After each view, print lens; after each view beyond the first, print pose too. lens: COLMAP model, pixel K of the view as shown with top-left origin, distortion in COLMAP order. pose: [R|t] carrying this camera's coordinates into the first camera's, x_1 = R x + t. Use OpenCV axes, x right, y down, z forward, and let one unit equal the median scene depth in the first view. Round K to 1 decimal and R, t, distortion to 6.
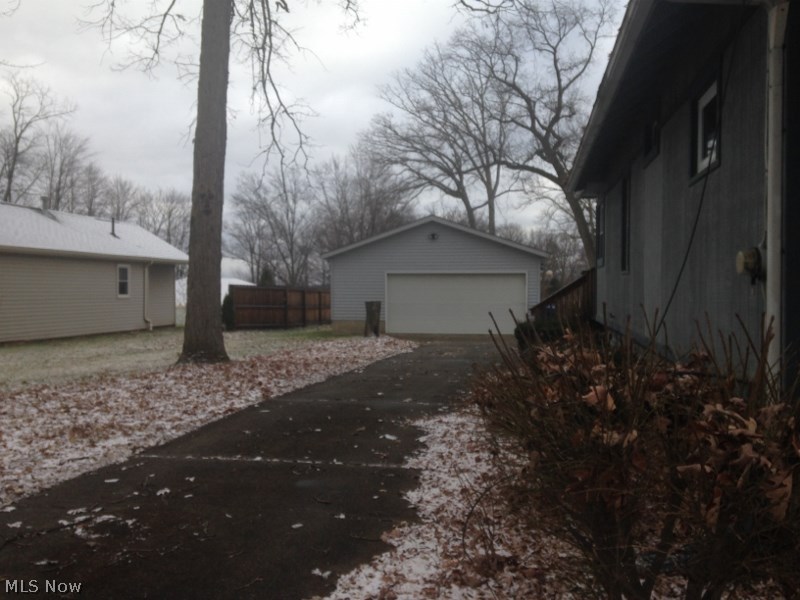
lens RADIAL K [[752.2, 0, 404.6], [0, 752.2, 302.6], [0, 0, 1]] dist [0.099919, 0.000000]
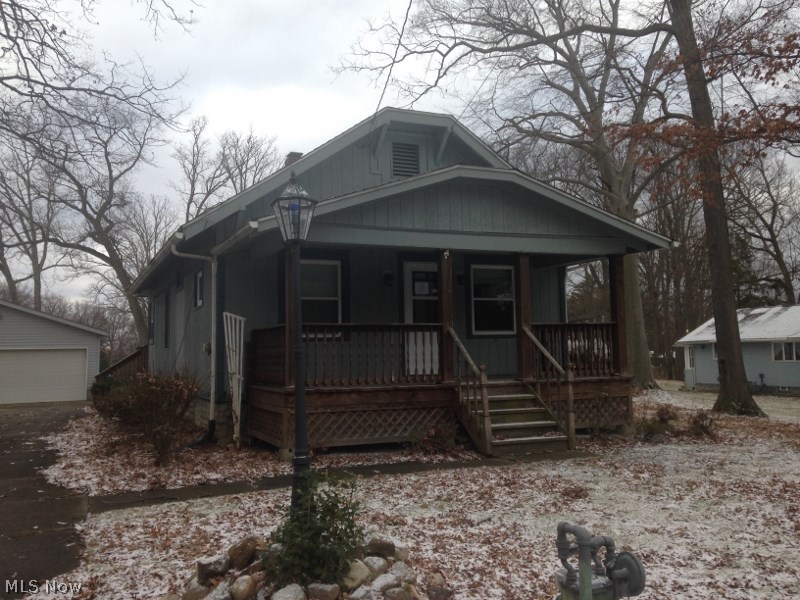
lens RADIAL K [[752.2, 0, 405.5], [0, 752.2, 304.8], [0, 0, 1]] dist [0.099919, 0.000000]
pose [[0.838576, 0.025518, 0.544187, -0.033645], [0.024523, 0.996122, -0.084501, 0.002999], [-0.544232, 0.084206, 0.834698, -0.127811]]
